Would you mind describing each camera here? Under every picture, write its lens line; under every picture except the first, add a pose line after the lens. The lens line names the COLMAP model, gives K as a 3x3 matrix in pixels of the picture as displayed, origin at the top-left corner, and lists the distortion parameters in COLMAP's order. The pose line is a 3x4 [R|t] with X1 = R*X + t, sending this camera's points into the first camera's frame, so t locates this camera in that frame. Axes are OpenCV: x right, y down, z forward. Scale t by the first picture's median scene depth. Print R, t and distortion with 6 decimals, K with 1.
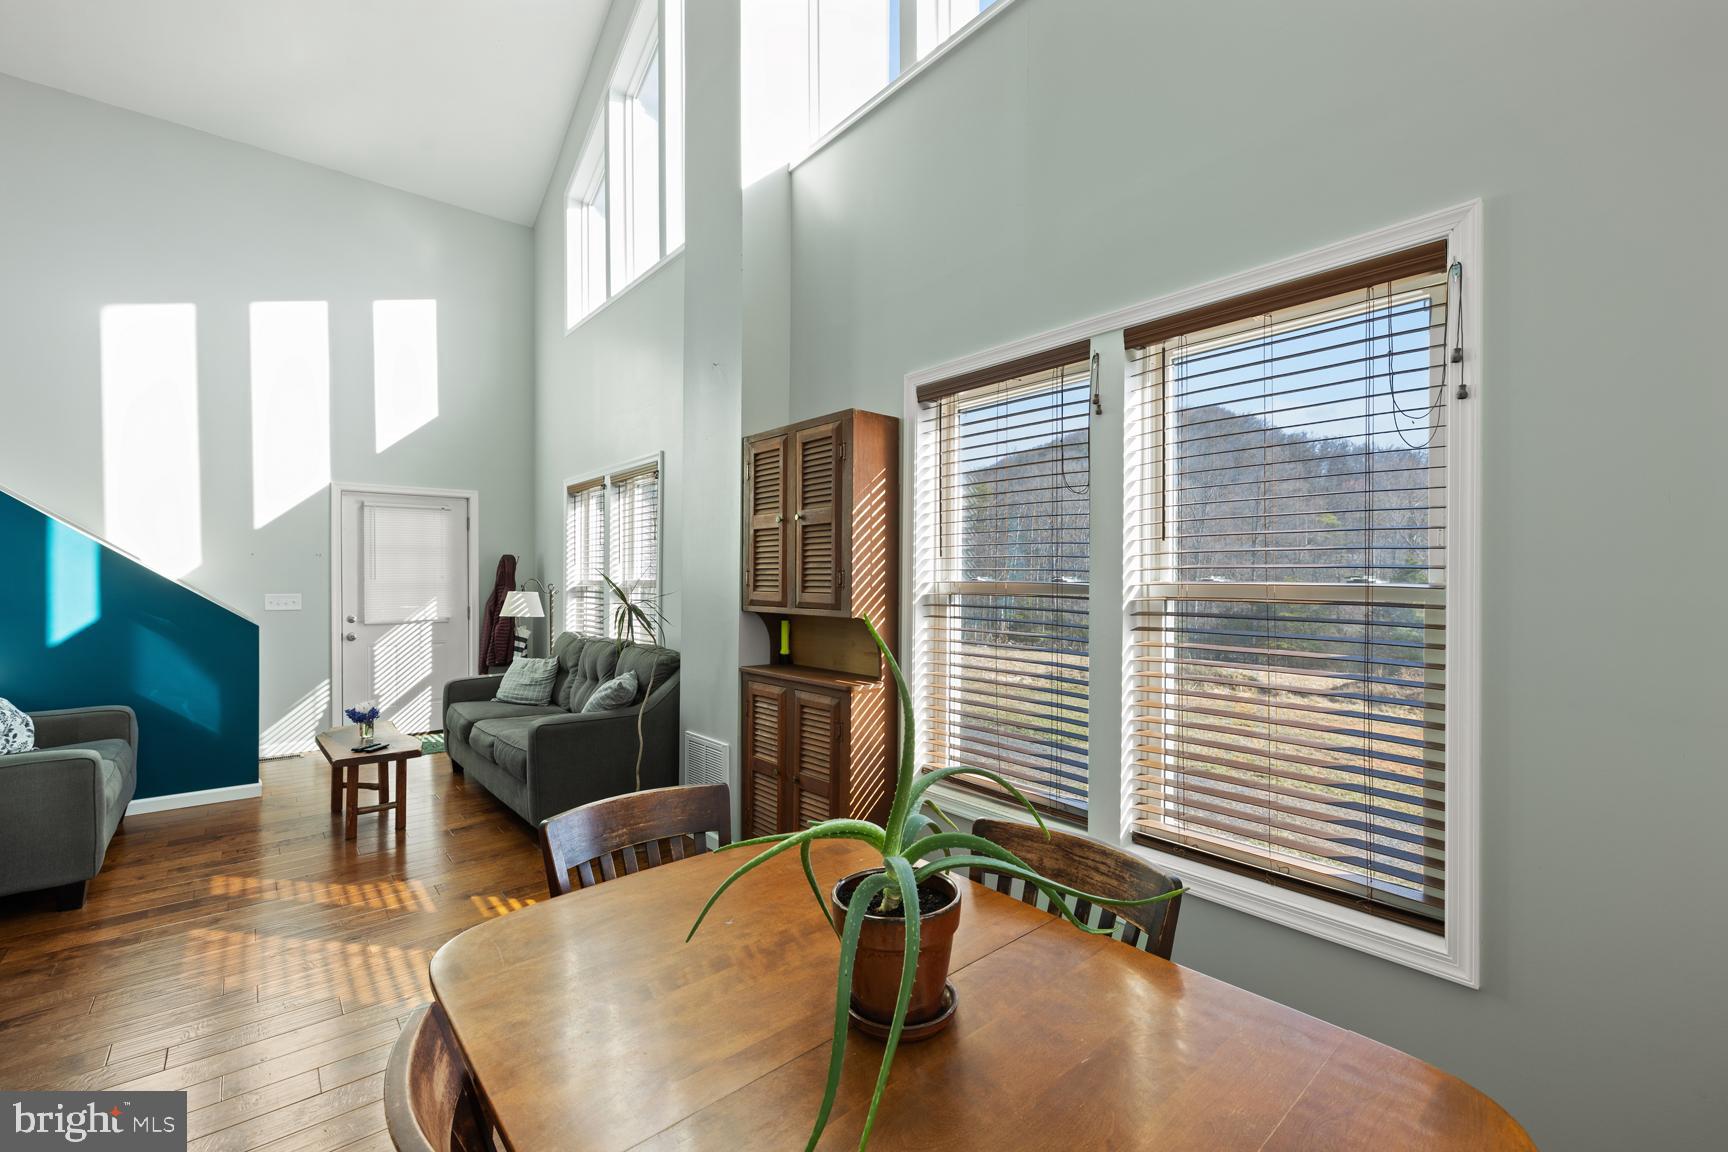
lens RADIAL K [[737.6, 0, 857.7], [0, 737.6, 577.4], [0, 0, 1]] dist [0.001124, 0.000077]
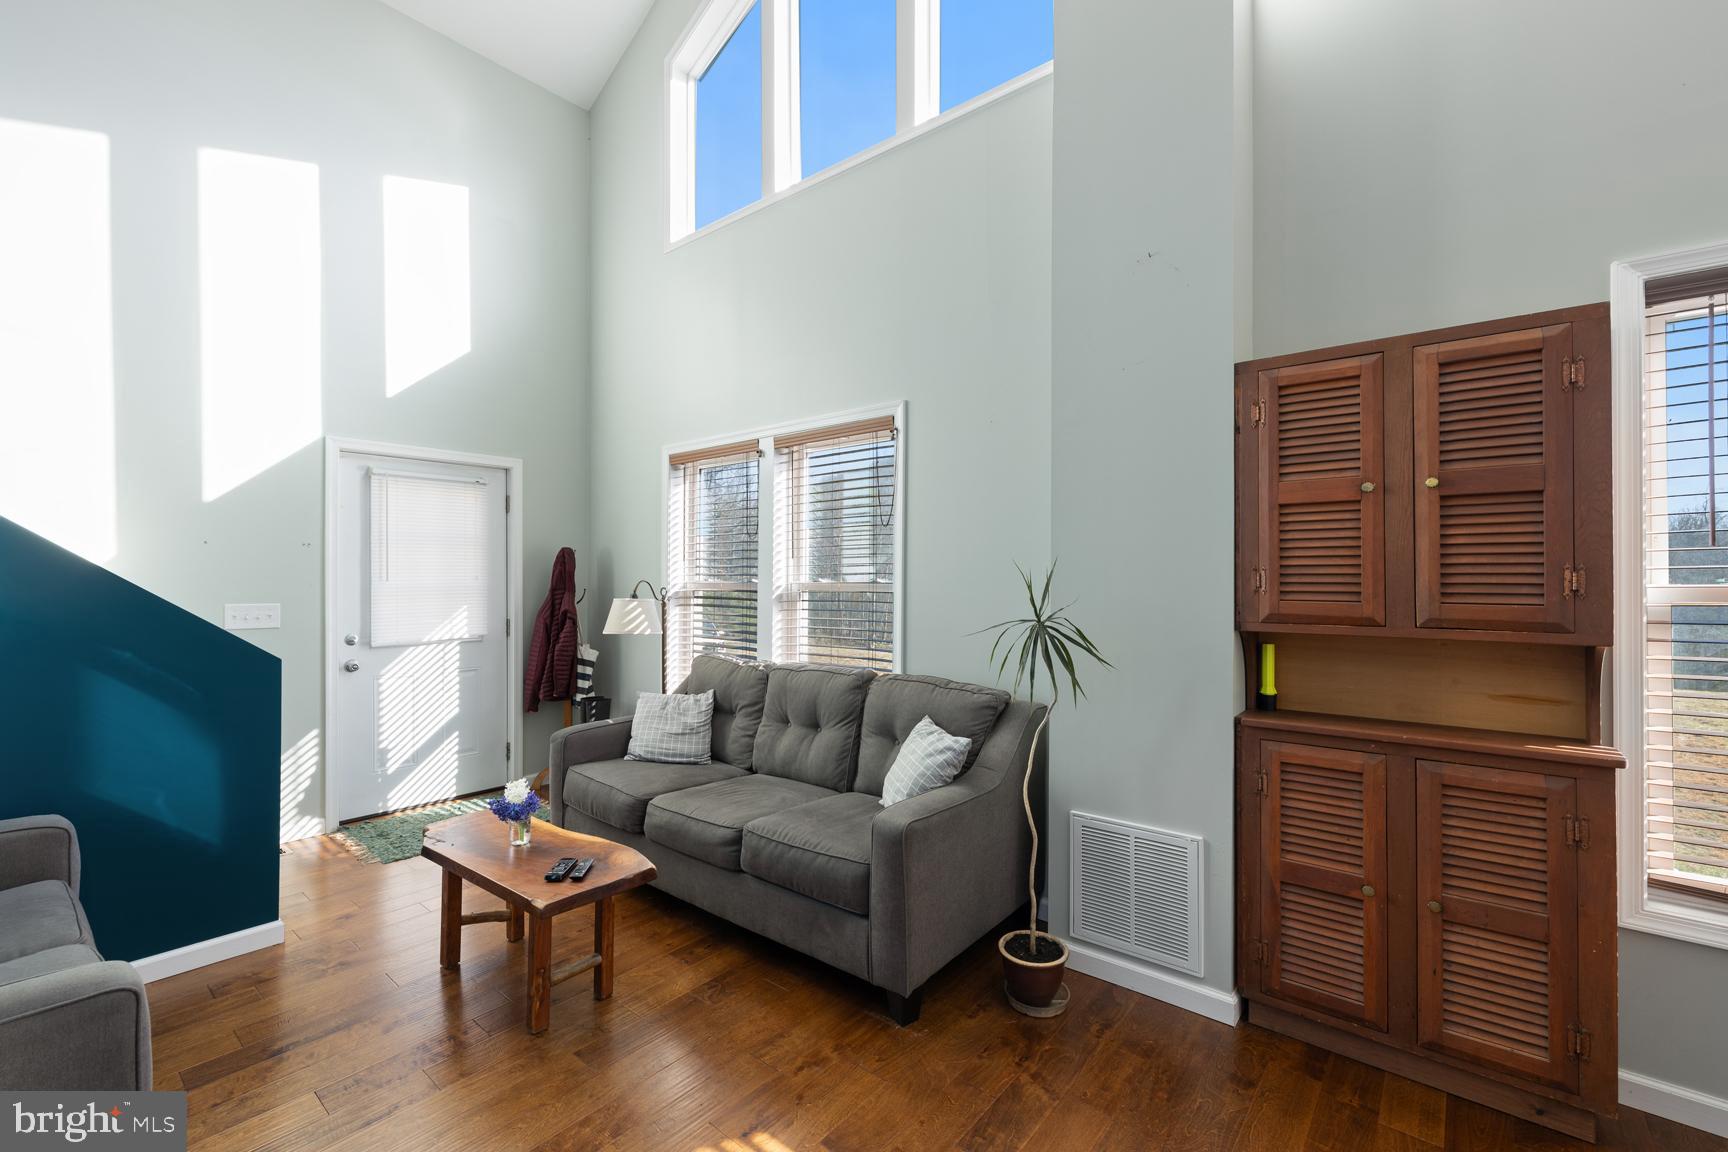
lens RADIAL K [[737.6, 0, 860.9], [0, 737.6, 582.3], [0, 0, 1]] dist [0.001124, 0.000077]
pose [[0.983375, 0.001035, 0.181582, -0.354903], [-0.001575, 0.999995, 0.002830, 0.001216], [-0.181578, -0.003069, 0.983372, 0.252531]]
